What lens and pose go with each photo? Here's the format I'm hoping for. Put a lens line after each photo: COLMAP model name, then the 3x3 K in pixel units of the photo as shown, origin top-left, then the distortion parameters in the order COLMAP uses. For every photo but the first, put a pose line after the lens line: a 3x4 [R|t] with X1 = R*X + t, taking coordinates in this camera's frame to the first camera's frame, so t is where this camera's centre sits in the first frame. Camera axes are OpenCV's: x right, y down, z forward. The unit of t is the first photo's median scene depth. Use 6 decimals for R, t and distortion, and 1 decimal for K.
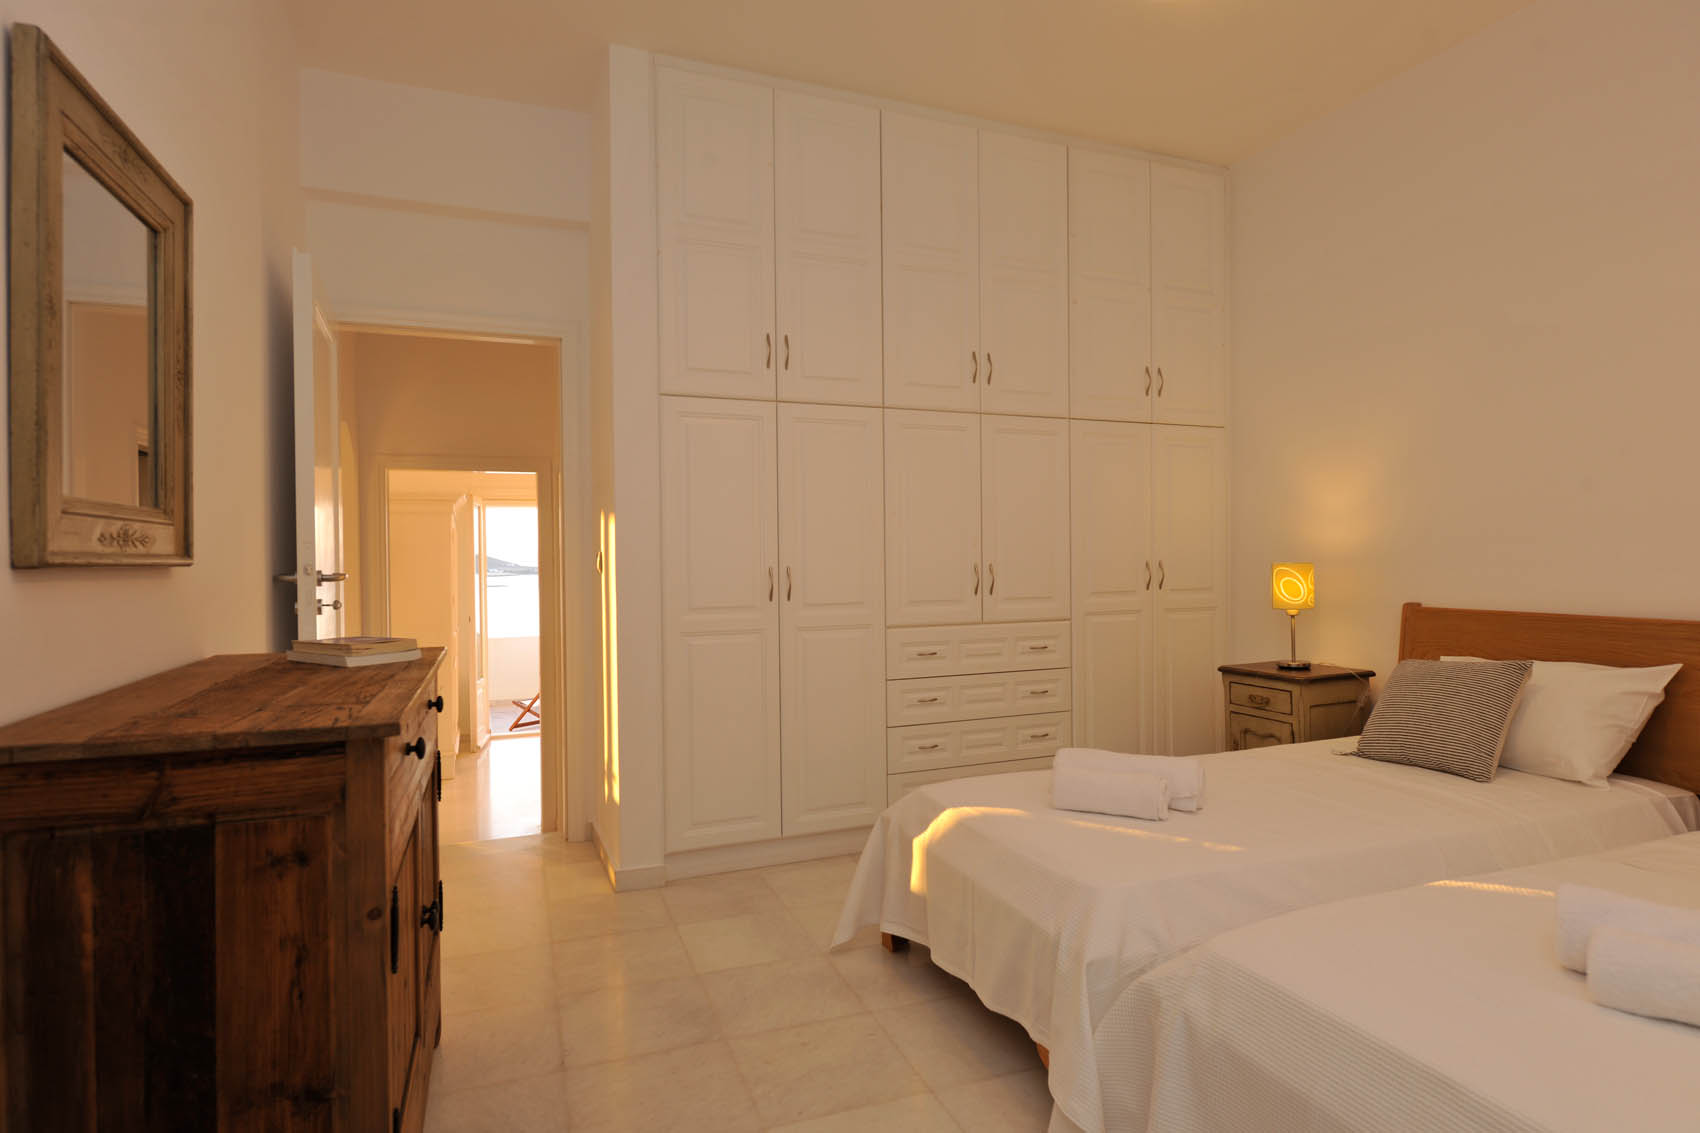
lens RADIAL K [[937.5, 0, 855.2], [0, 937.5, 562.9], [0, 0, 1]] dist [-0.005463, -0.000983]
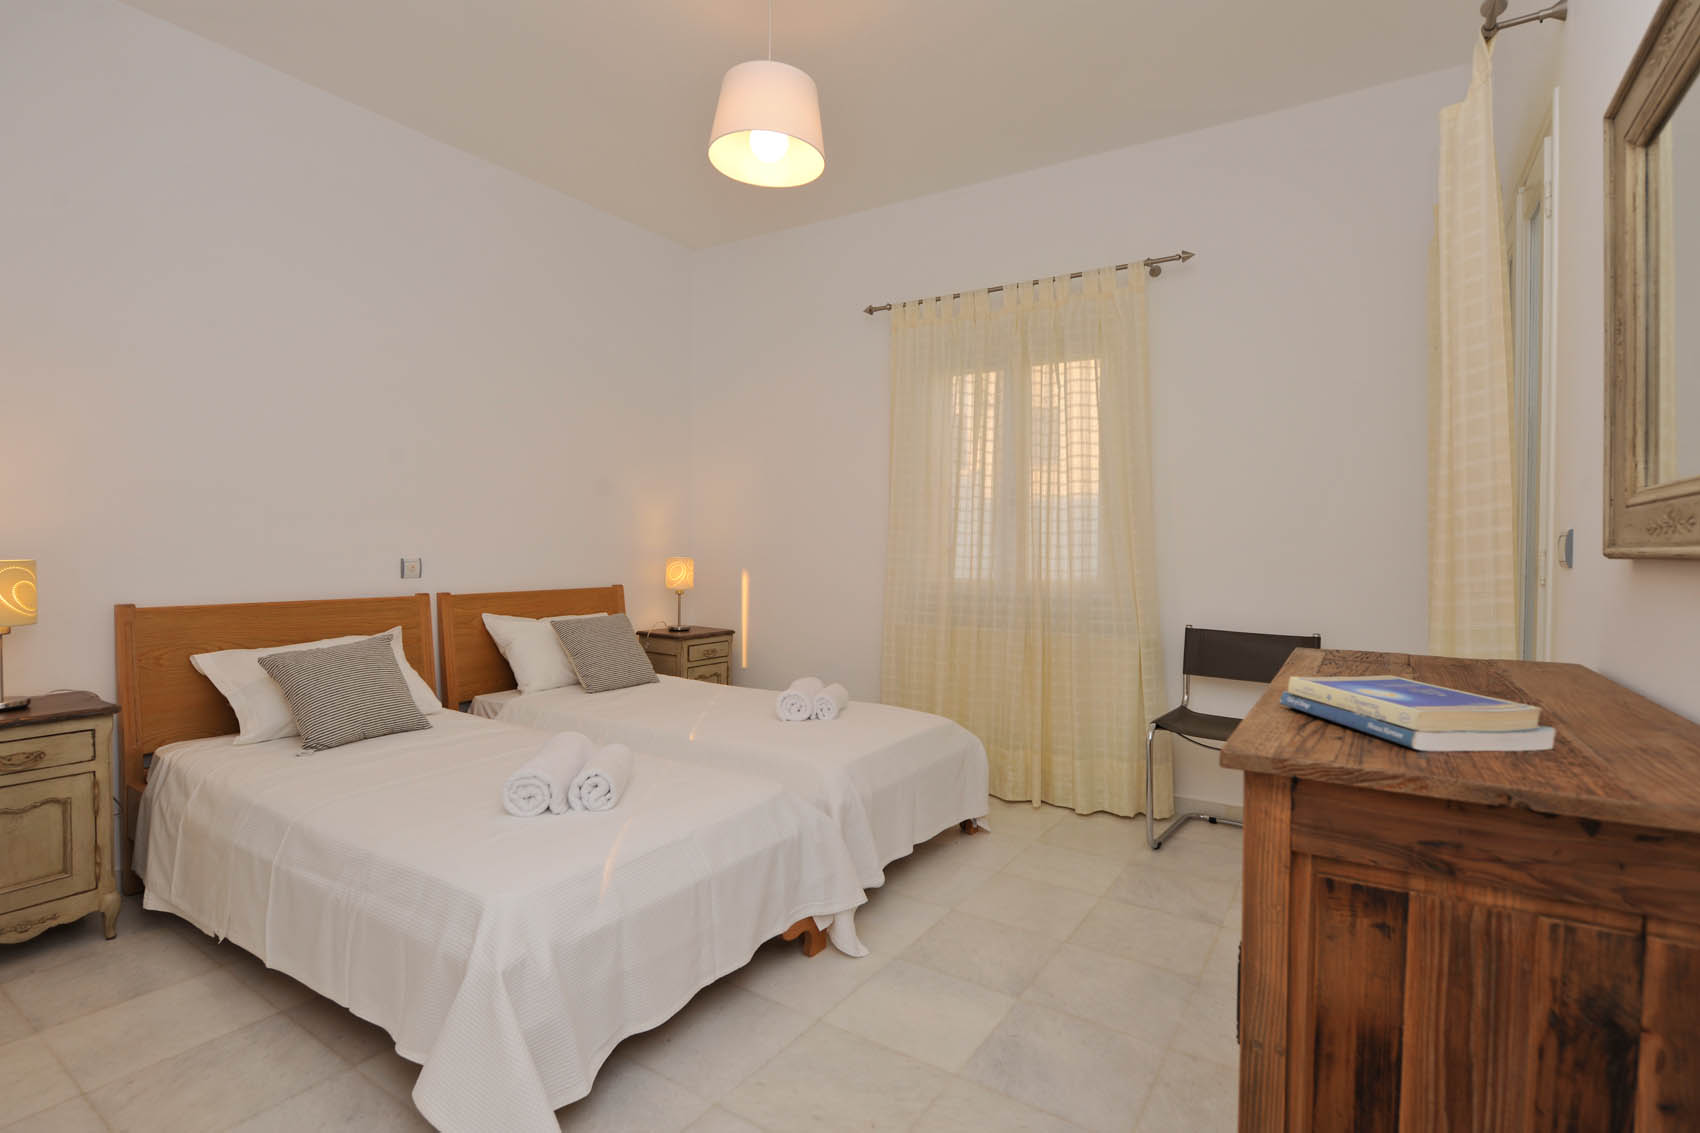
lens RADIAL K [[801.0, 0, 854.8], [0, 801.0, 565.0], [0, 0, 1]] dist [-0.001291, -0.005214]
pose [[-0.591144, -0.009591, 0.806509, -0.597707], [0.002488, 0.999903, 0.013714, -0.004759], [-0.806562, 0.010113, -0.591063, 1.259184]]
